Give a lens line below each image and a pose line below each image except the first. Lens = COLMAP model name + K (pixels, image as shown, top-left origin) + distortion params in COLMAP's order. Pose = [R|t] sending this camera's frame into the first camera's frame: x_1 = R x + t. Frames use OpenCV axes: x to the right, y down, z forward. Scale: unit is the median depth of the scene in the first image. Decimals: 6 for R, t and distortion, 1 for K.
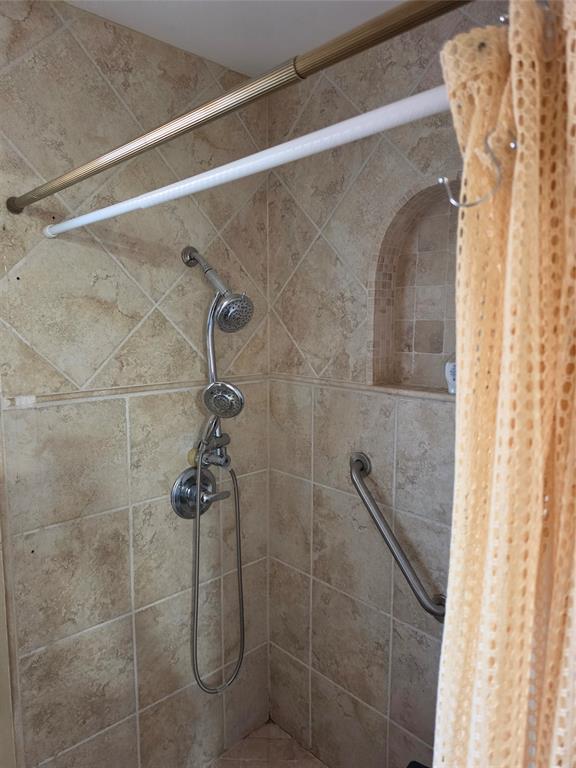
lens RADIAL K [[531.3, 0, 284.3], [0, 531.3, 380.7], [0, 0, 1]] dist [0.054910, -0.049955]
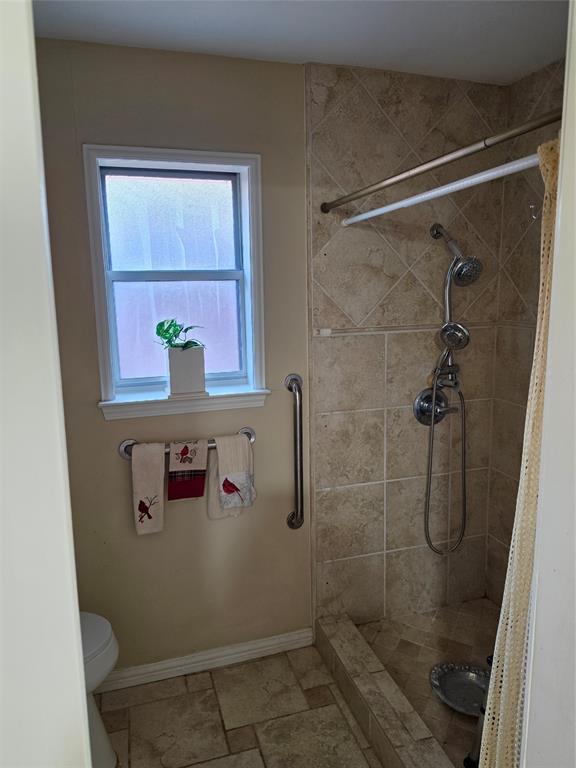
lens RADIAL K [[531.3, 0, 284.3], [0, 531.3, 380.7], [0, 0, 1]] dist [0.054910, -0.049955]
pose [[0.897816, 0.054988, -0.436925, 0.090887], [-0.030878, 0.997592, 0.062098, 0.072714], [0.439287, -0.042262, 0.897352, -0.402178]]
